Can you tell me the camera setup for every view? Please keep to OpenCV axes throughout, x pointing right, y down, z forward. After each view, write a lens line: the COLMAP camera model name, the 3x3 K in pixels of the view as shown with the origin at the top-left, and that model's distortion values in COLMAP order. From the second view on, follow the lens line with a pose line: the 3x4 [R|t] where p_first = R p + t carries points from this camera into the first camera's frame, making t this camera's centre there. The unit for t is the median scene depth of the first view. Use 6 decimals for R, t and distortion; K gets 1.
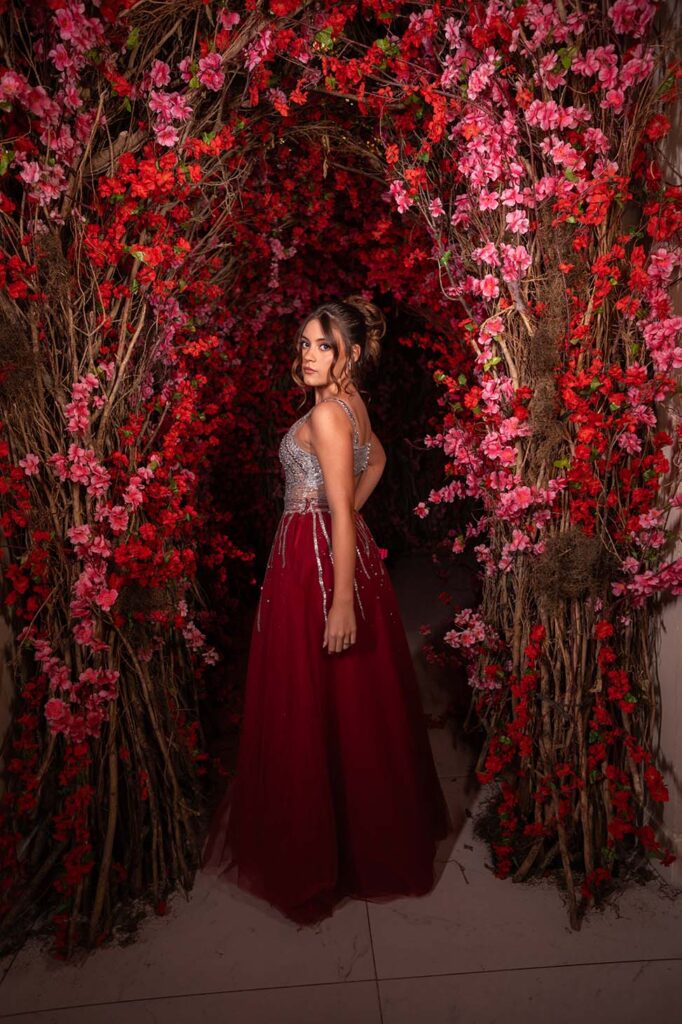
lens RADIAL K [[694.6, 0, 342.3], [0, 694.6, 518.2], [0, 0, 1]] dist [-0.099548, 0.105725]
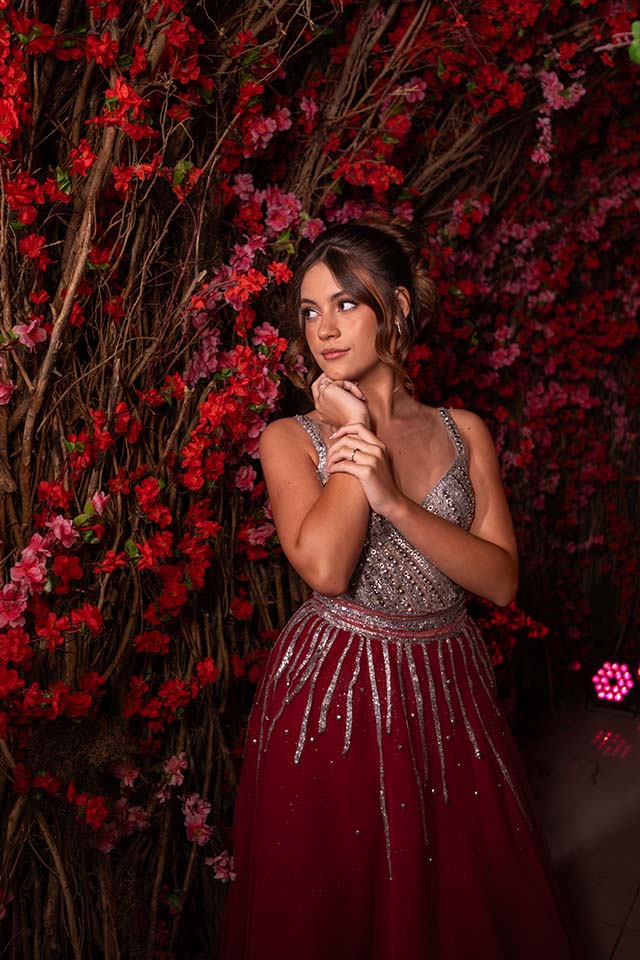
lens RADIAL K [[991.9, 0, 320.3], [0, 991.9, 489.0], [0, 0, 1]] dist [-0.104028, 0.109770]
pose [[0.855297, 0.082076, -0.511597, 0.239424], [-0.092447, 0.995704, 0.005189, -0.102057], [0.509825, 0.042858, 0.859210, 0.387819]]
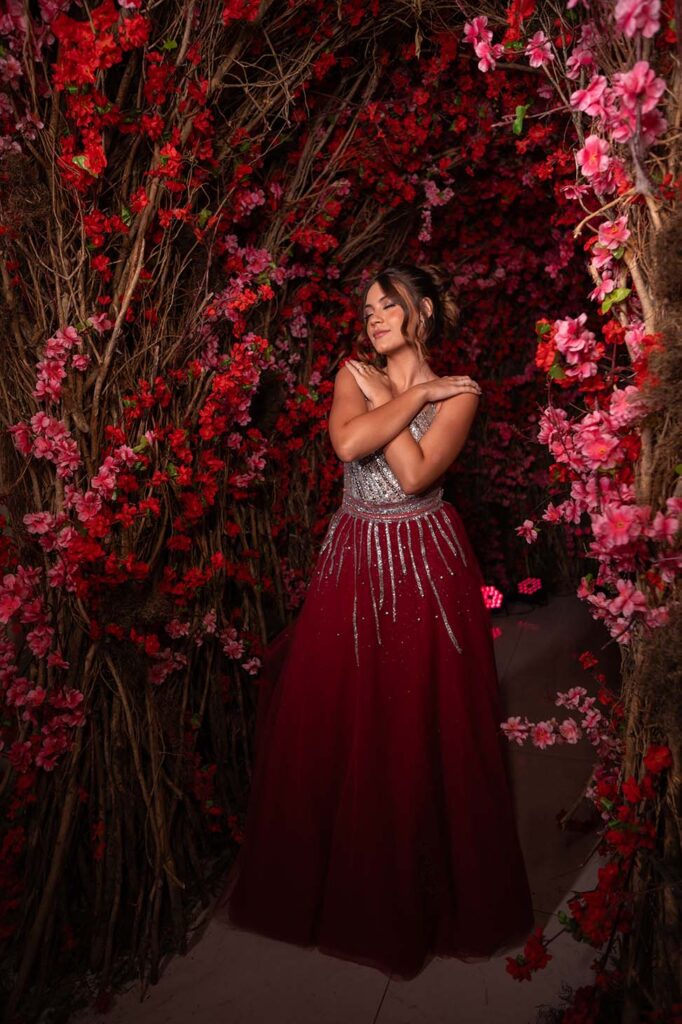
lens RADIAL K [[694.6, 0, 342.3], [0, 694.6, 518.2], [0, 0, 1]] dist [-0.099548, 0.105725]
pose [[0.918134, 0.084352, -0.387189, 0.220873], [-0.084688, 0.996275, 0.016226, -0.021070], [0.387115, 0.017893, 0.921858, 0.324108]]
